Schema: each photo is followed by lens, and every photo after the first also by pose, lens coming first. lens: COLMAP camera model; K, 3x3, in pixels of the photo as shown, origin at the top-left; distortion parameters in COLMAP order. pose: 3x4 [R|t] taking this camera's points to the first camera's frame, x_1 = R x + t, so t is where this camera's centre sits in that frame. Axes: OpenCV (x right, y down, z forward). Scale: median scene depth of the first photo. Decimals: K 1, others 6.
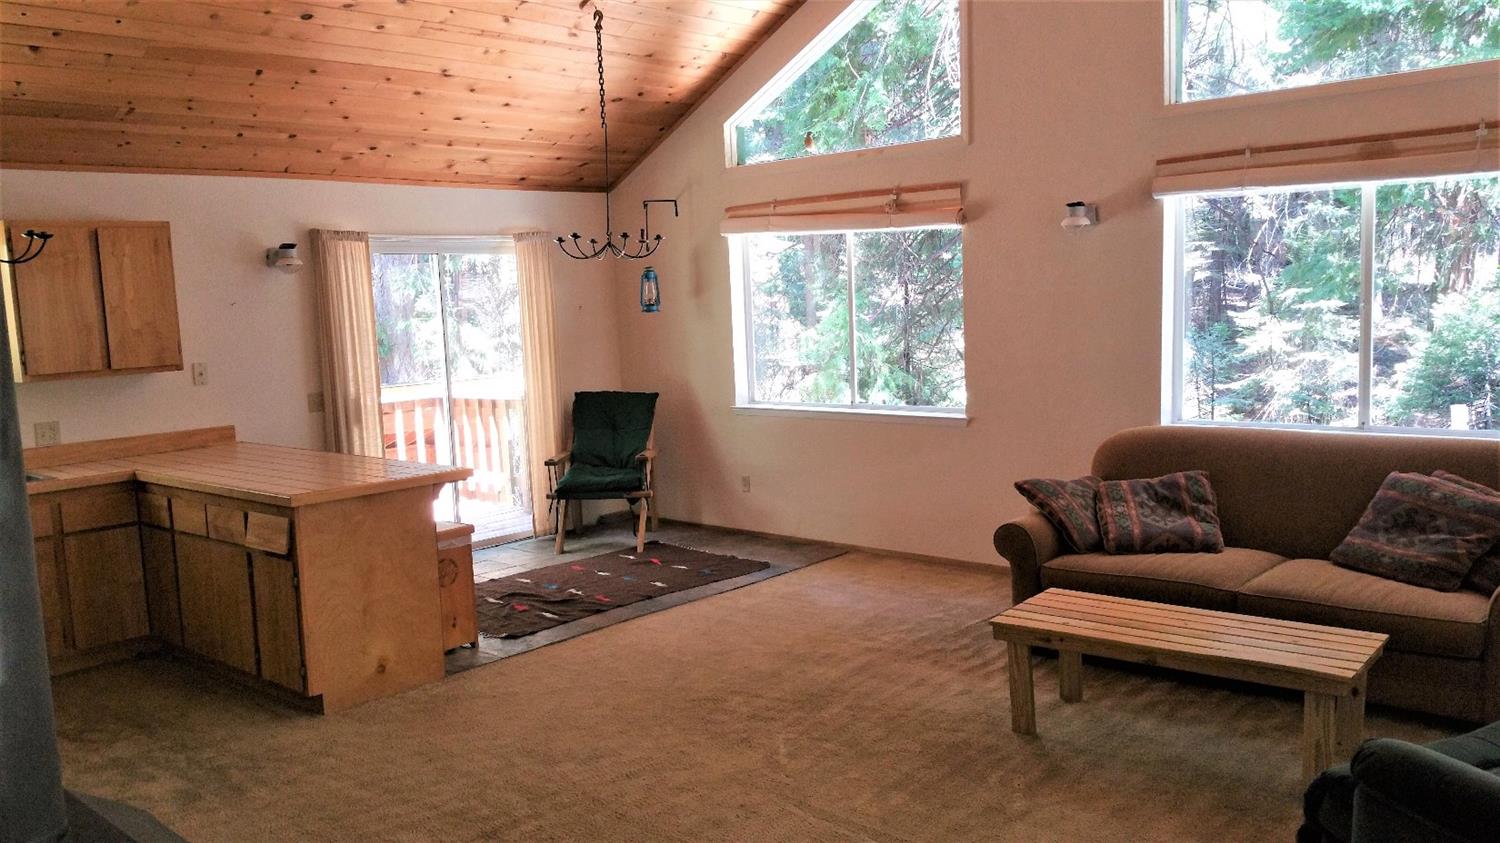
lens RADIAL K [[1198.0, 0, 748.1], [0, 1198.0, 430.8], [0, 0, 1]] dist [0.118035, -0.236253]
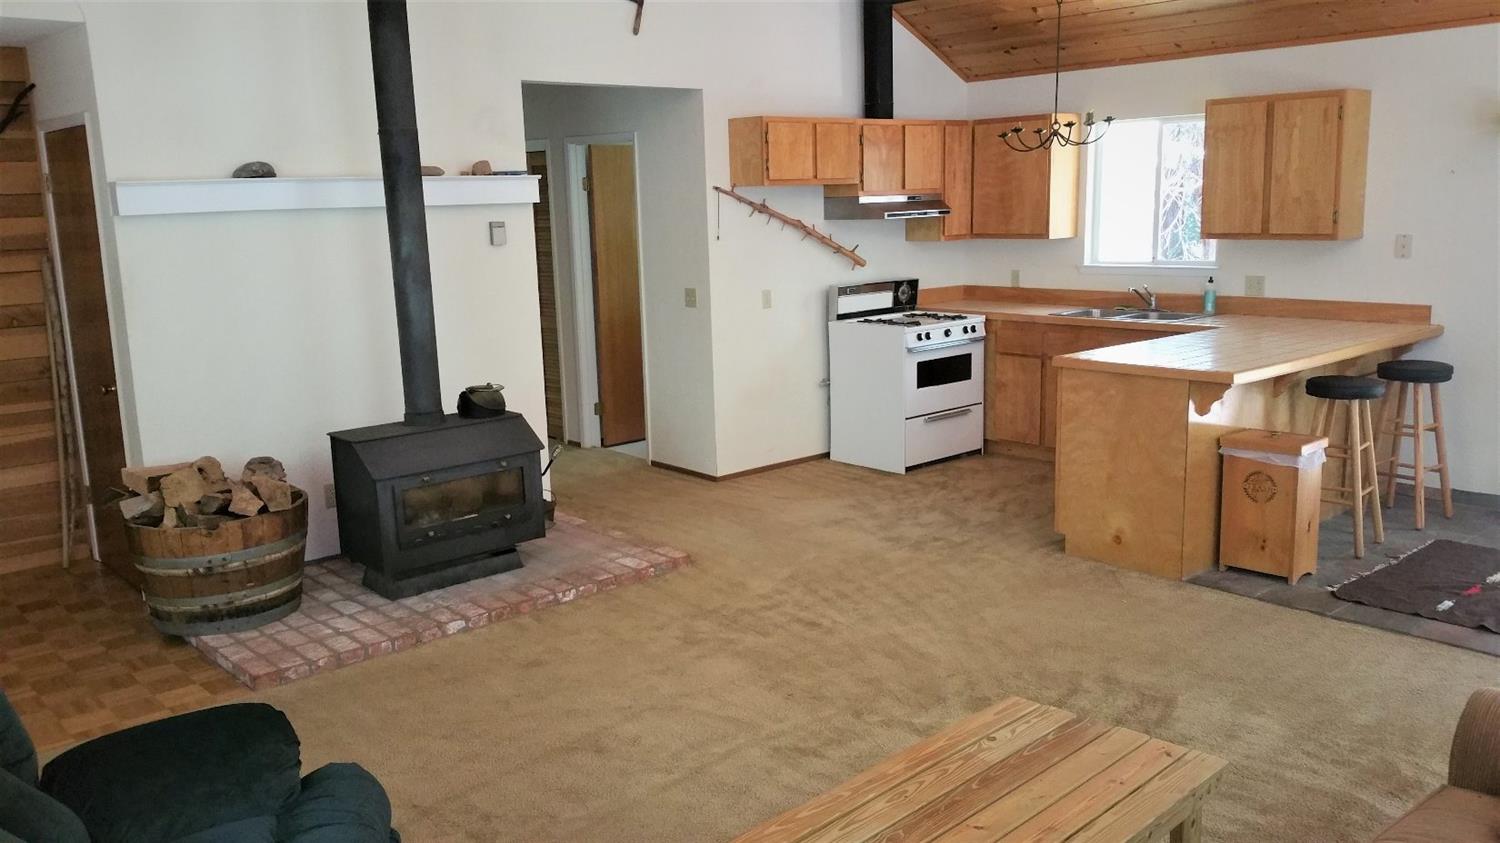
lens RADIAL K [[1198.0, 0, 747.8], [0, 1198.0, 418.6], [0, 0, 1]] dist [0.118035, -0.236253]
pose [[-0.108935, 0.222120, -0.968915, 0.619845], [-0.084163, 0.969155, 0.231637, -0.103611], [0.990480, 0.106780, -0.086880, 0.654465]]
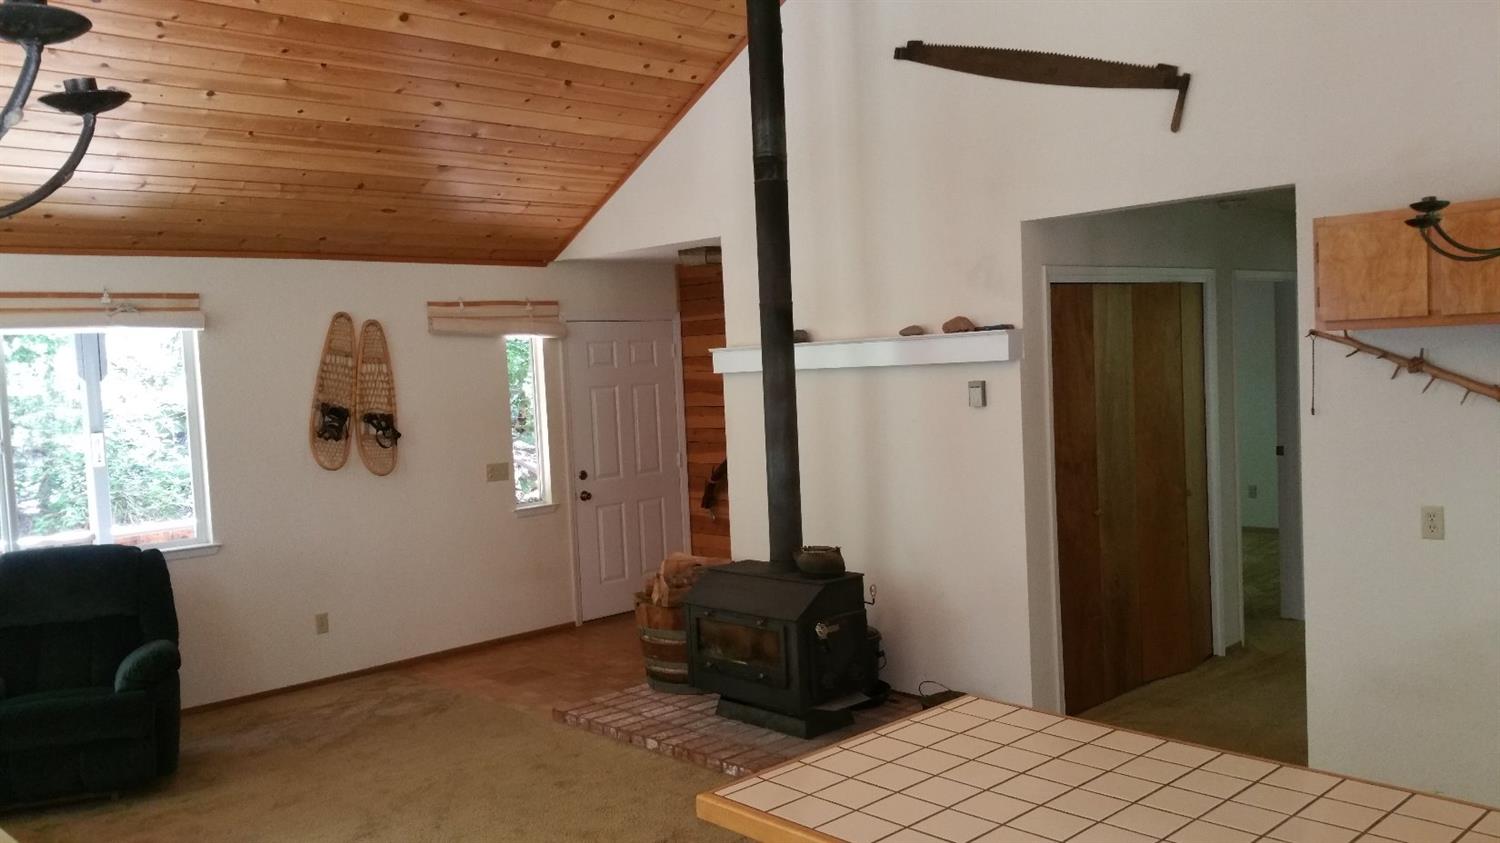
lens RADIAL K [[1198.0, 0, 757.6], [0, 1198.0, 428.2], [0, 0, 1]] dist [0.118035, -0.236253]
pose [[-0.994679, 0.080552, 0.064229, -0.257695], [0.090459, 0.981234, 0.170284, -0.146874], [-0.049307, 0.175188, -0.983300, 1.249577]]
